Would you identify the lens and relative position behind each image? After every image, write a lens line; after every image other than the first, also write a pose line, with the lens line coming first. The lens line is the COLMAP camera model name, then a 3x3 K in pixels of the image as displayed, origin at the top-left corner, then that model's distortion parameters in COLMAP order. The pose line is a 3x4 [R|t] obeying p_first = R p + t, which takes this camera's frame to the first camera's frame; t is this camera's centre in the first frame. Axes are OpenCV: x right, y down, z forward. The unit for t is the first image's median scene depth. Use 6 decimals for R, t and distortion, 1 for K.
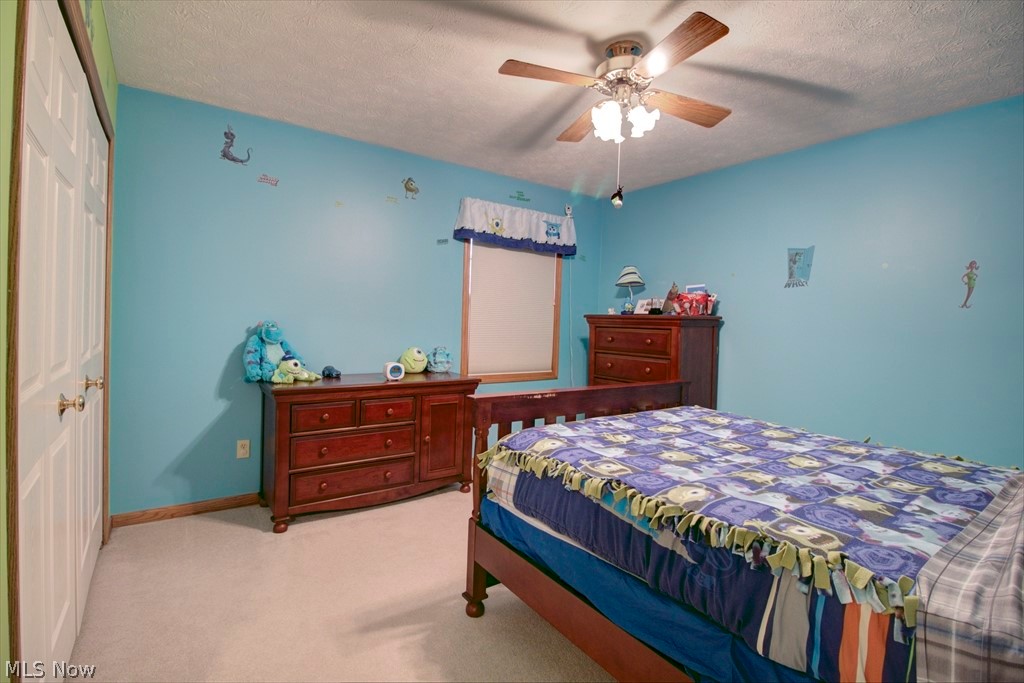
lens RADIAL K [[477.8, 0, 504.7], [0, 477.8, 336.4], [0, 0, 1]] dist [-0.003185, -0.010776]
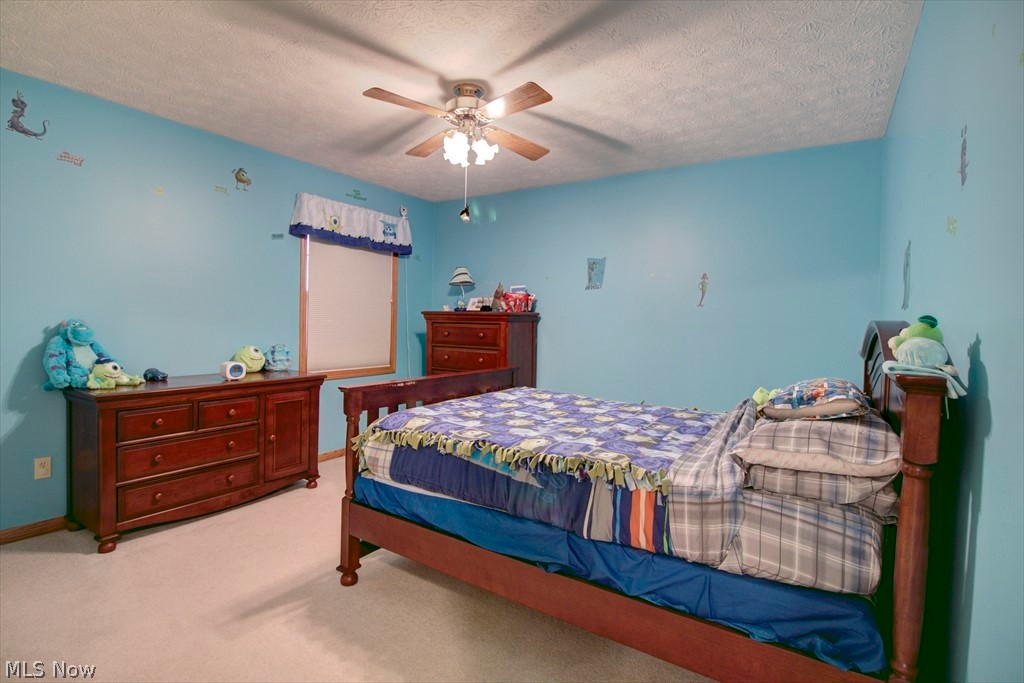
lens RADIAL K [[477.8, 0, 505.4], [0, 477.8, 337.7], [0, 0, 1]] dist [-0.003185, -0.010776]
pose [[0.931259, -0.021093, 0.363746, -0.087459], [0.016751, 0.999746, 0.015090, 0.001332], [-0.363972, -0.007960, 0.931376, -0.117851]]
